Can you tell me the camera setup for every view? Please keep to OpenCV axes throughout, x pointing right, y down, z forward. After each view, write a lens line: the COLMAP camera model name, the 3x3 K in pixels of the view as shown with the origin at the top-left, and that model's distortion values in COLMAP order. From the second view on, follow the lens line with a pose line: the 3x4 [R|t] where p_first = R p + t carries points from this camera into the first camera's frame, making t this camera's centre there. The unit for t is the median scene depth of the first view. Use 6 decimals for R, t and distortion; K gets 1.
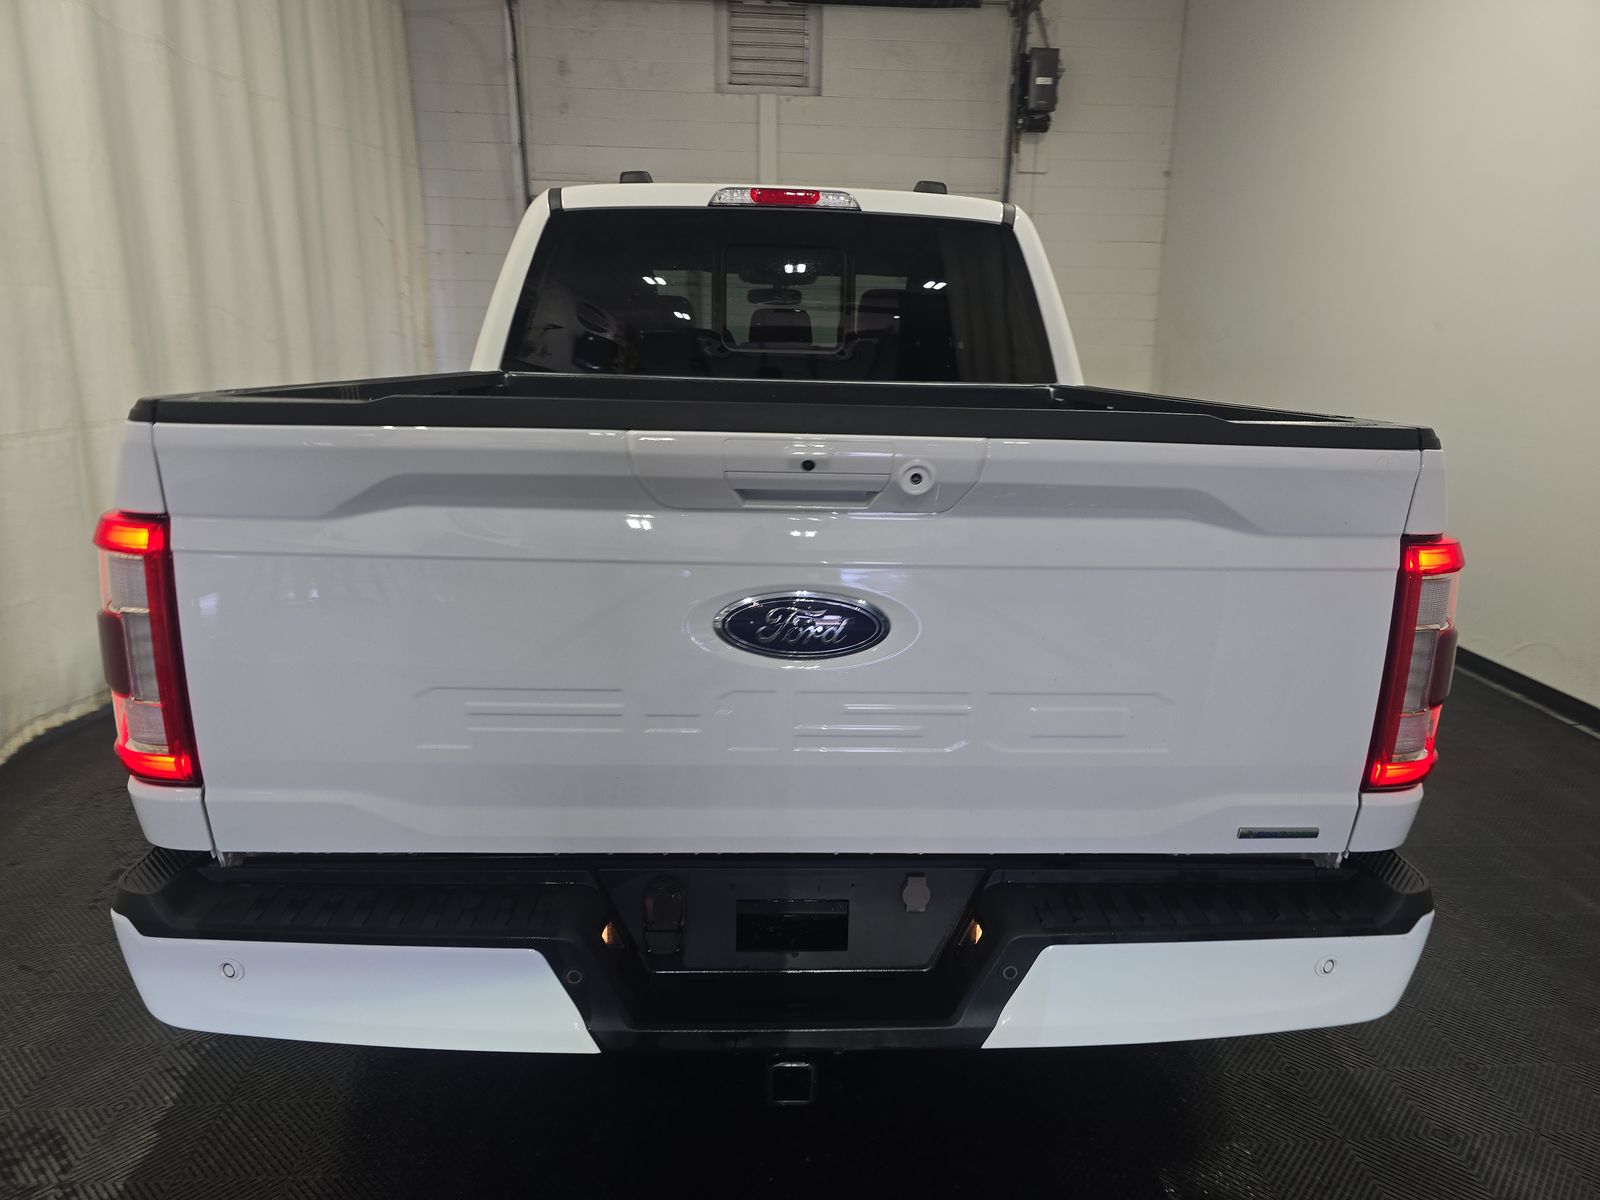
lens RADIAL K [[1082.5, 0, 808.9], [0, 1082.5, 602.3], [0, 0, 1]] dist [0.060813, -0.054472]
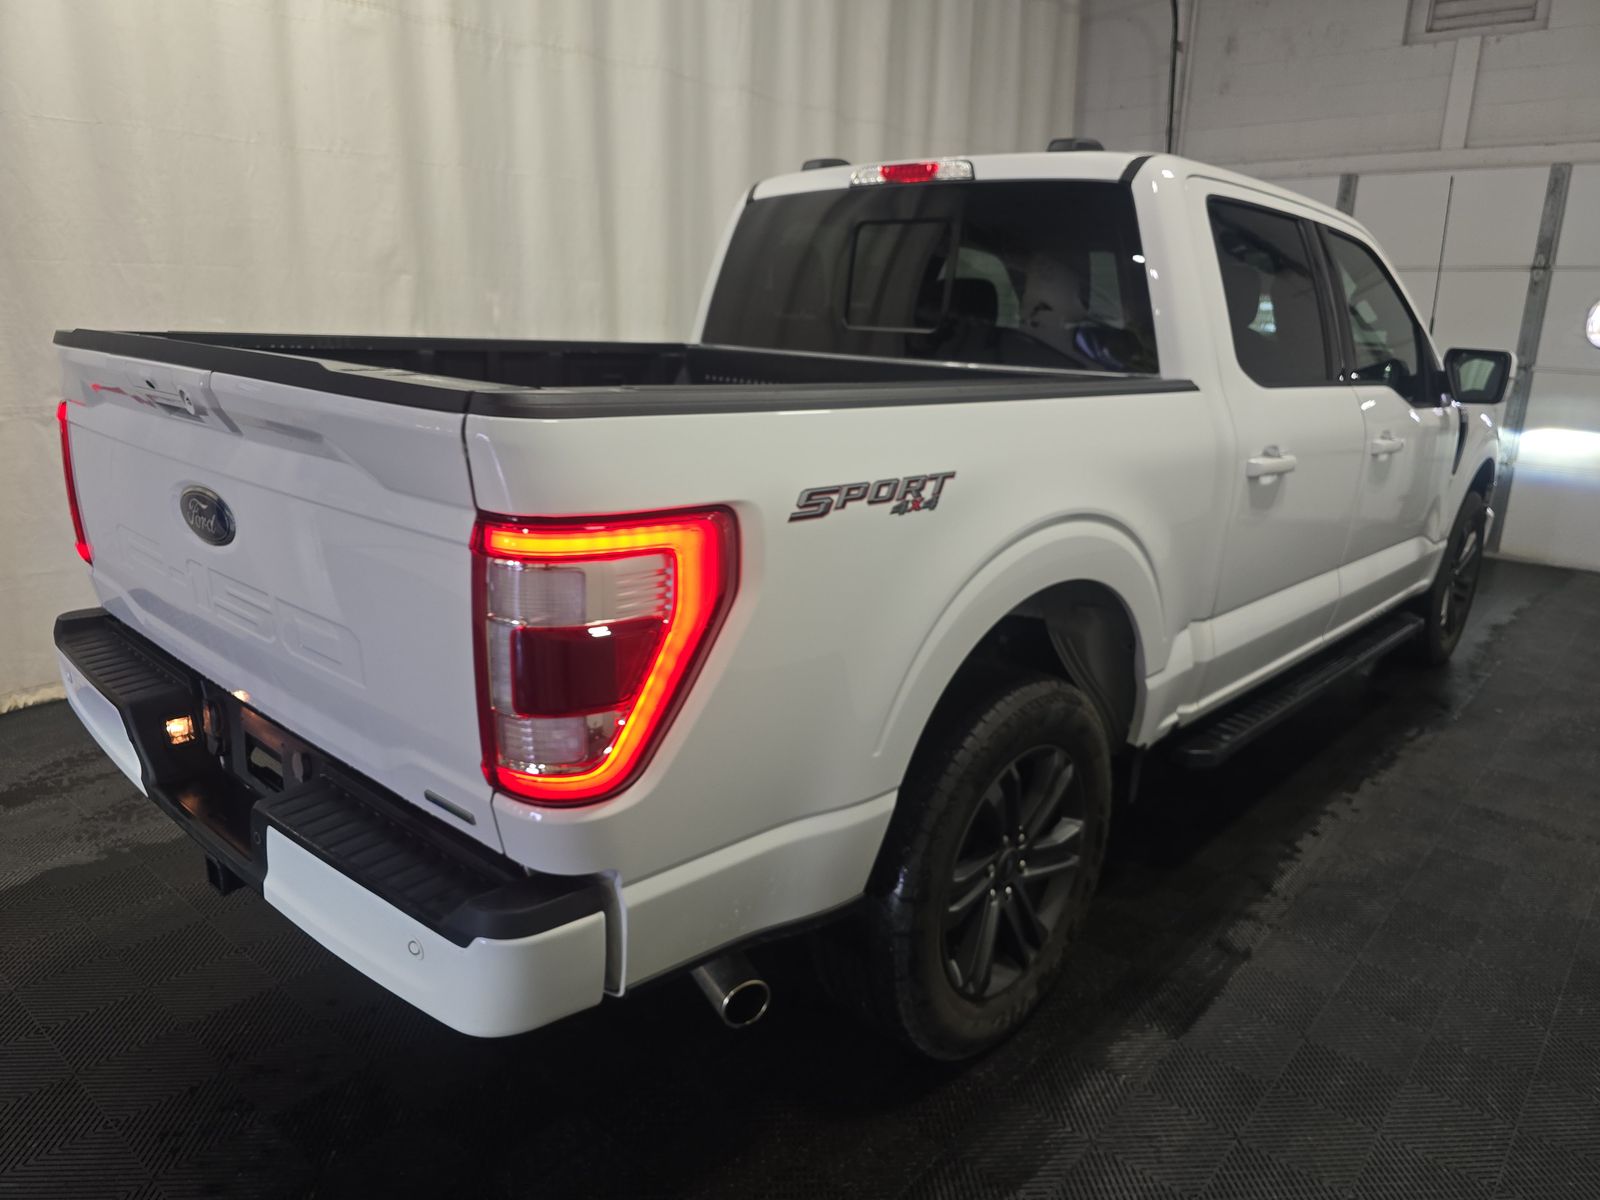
lens RADIAL K [[1082.5, 0, 808.9], [0, 1082.5, 602.3], [0, 0, 1]] dist [0.060813, -0.054472]
pose [[0.721635, 0.179678, -0.668549, 0.625371], [-0.180409, 0.981171, 0.068963, -0.044316], [0.668352, 0.070846, 0.740463, 0.239685]]
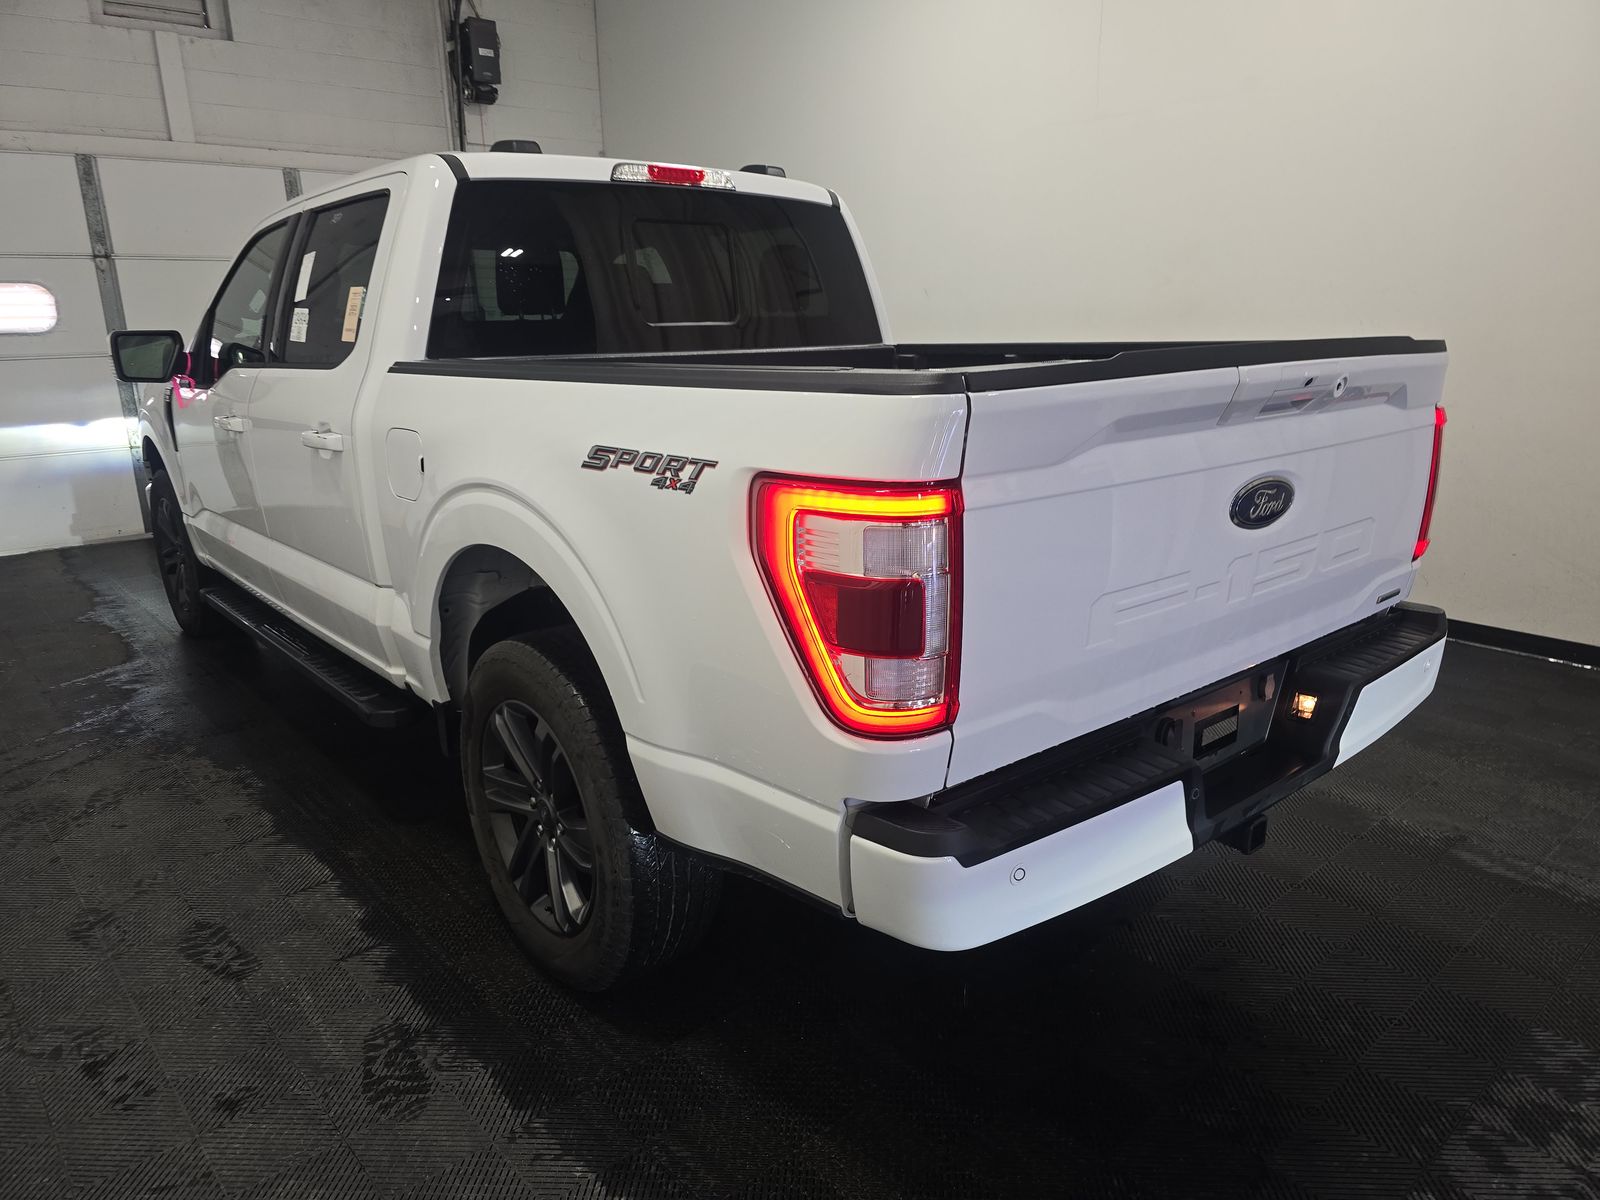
lens RADIAL K [[1082.5, 0, 808.9], [0, 1082.5, 602.3], [0, 0, 1]] dist [0.060813, -0.054472]
pose [[0.792331, -0.189439, 0.579935, -0.593252], [0.175957, 0.981134, 0.080093, -0.031350], [-0.584167, 0.038584, 0.810716, 0.093016]]
